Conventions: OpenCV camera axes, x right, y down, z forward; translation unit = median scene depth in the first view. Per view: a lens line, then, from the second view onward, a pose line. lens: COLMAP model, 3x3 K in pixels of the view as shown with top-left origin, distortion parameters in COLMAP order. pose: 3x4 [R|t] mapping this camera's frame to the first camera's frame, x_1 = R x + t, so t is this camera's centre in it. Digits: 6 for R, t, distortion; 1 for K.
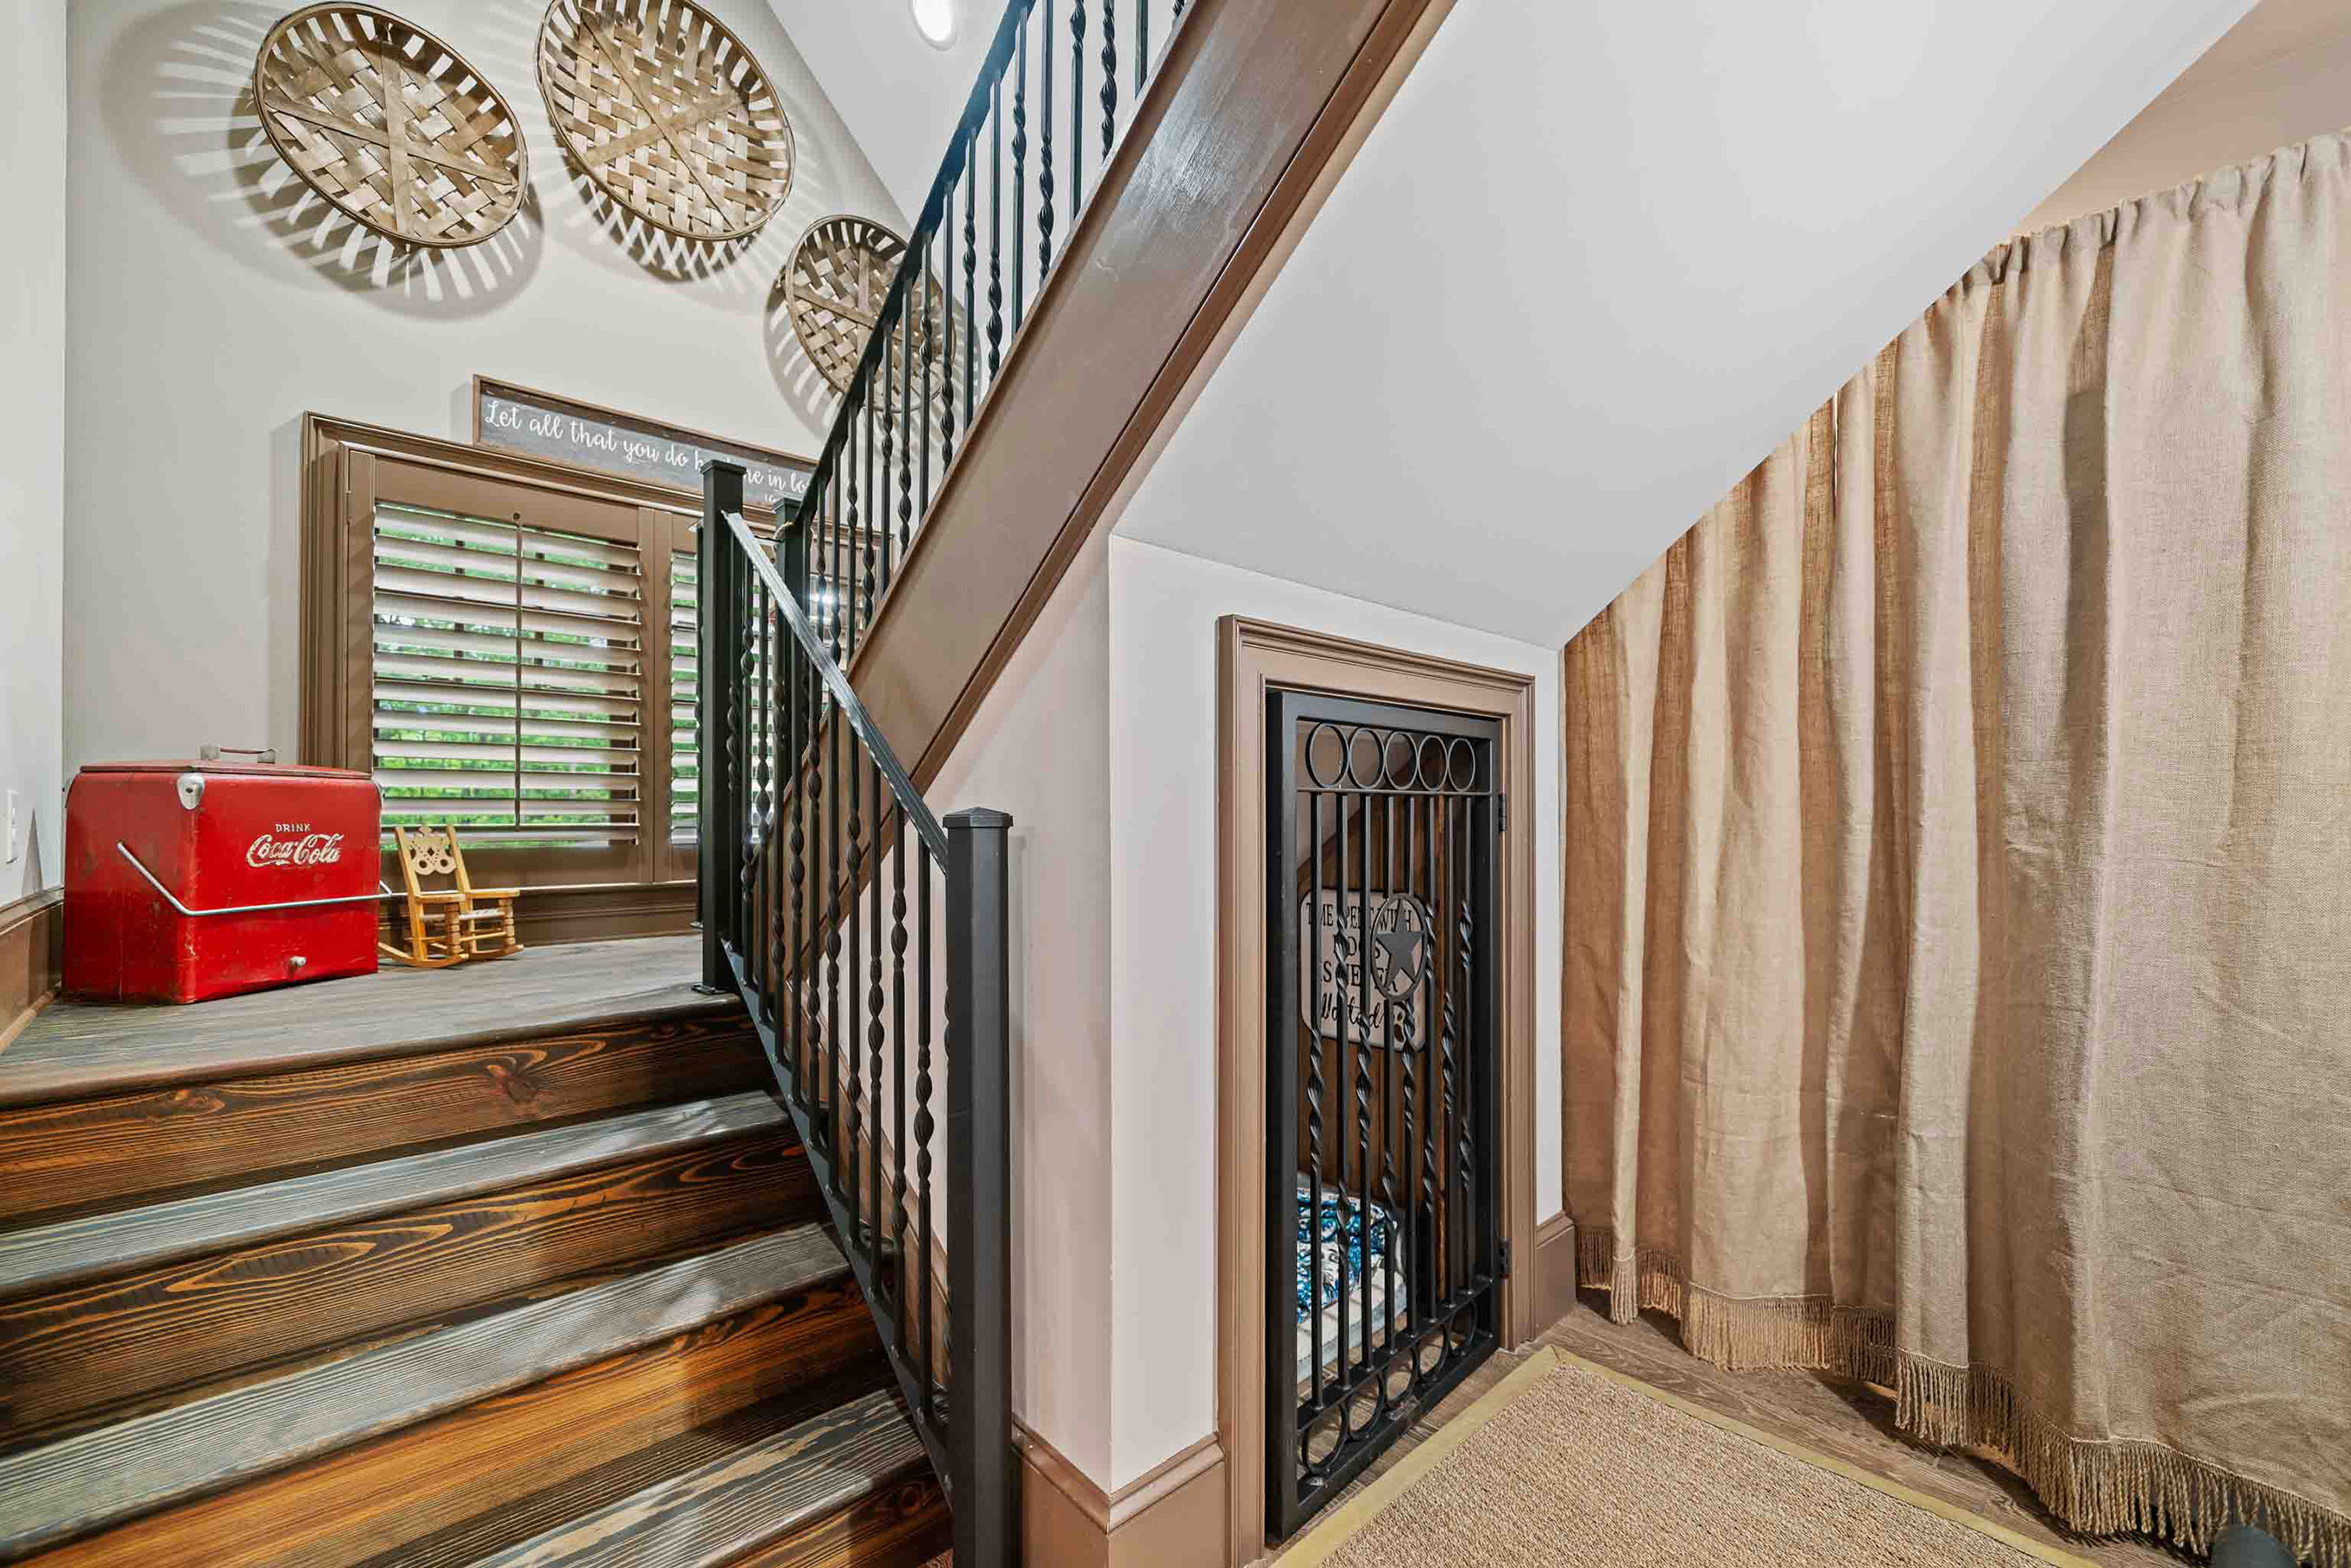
lens RADIAL K [[1008.0, 0, 1165.6], [0, 1008.0, 789.5], [0, 0, 1]] dist [0.000728, 0.000226]
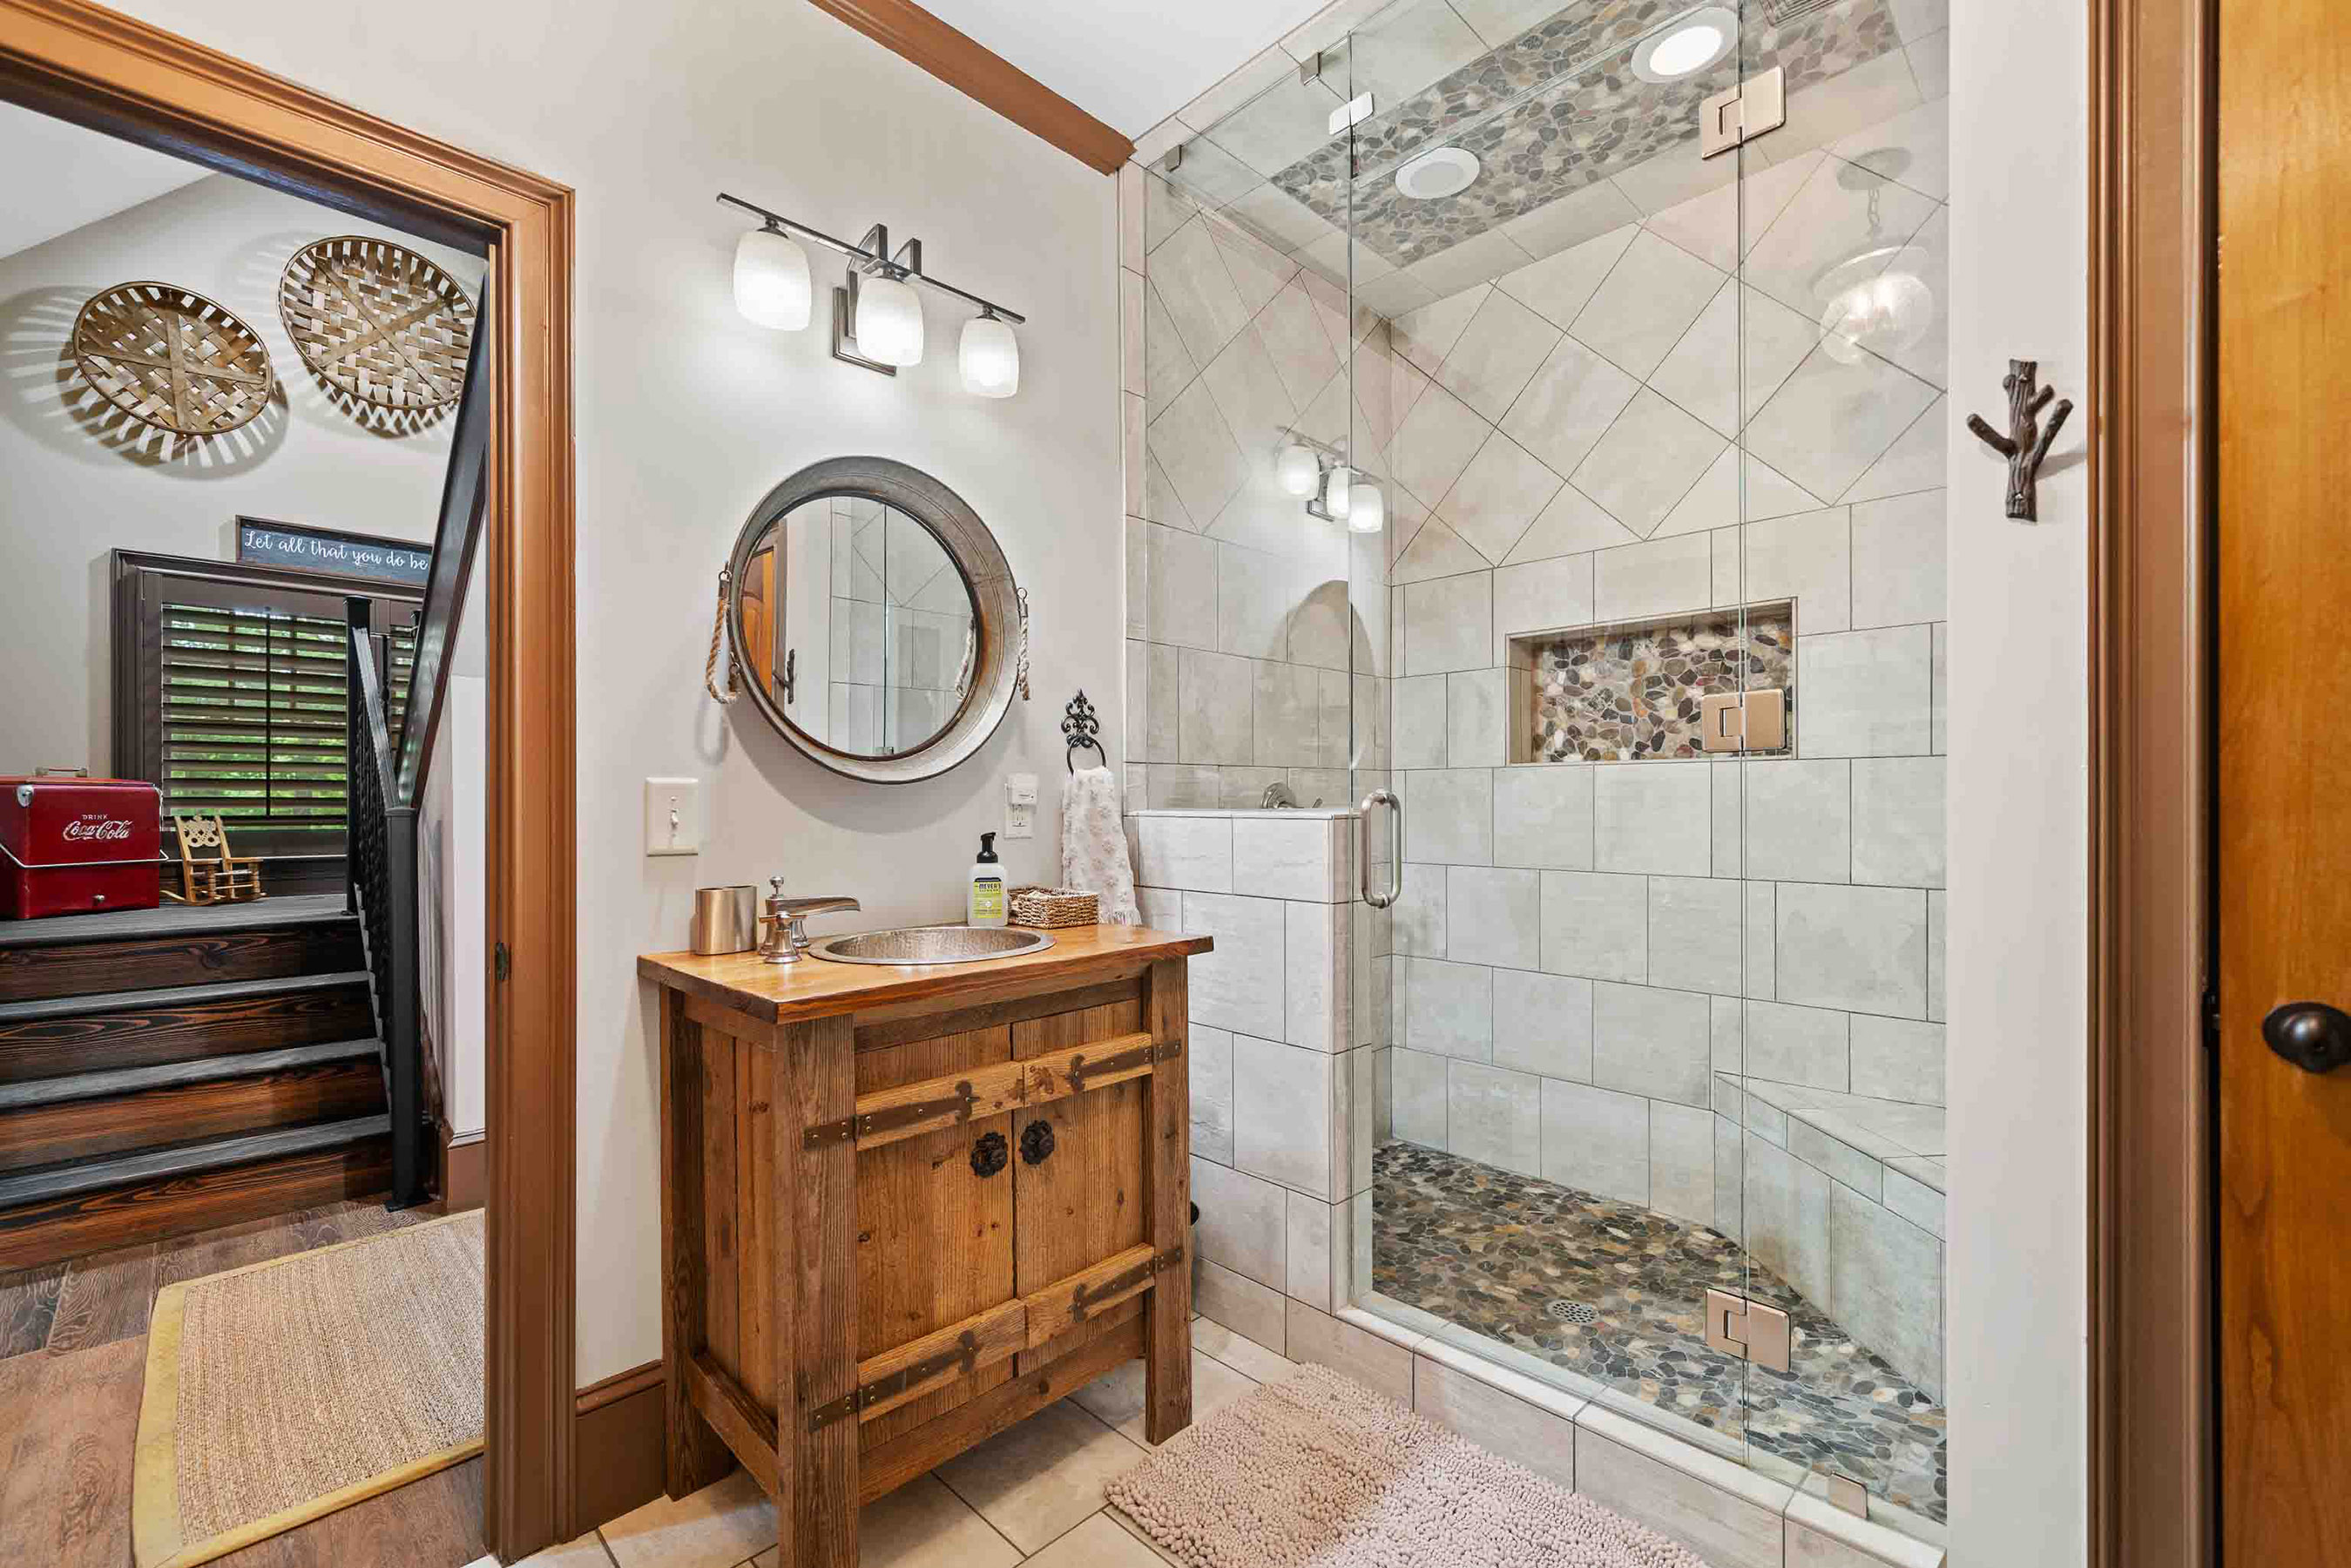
lens RADIAL K [[1008.0, 0, 1158.0], [0, 1008.0, 793.3], [0, 0, 1]] dist [0.000728, 0.000226]
pose [[0.999738, -0.000849, 0.022884, 0.671346], [0.000525, 0.999899, 0.014169, -0.018941], [-0.022894, -0.014153, 0.999638, -0.553823]]
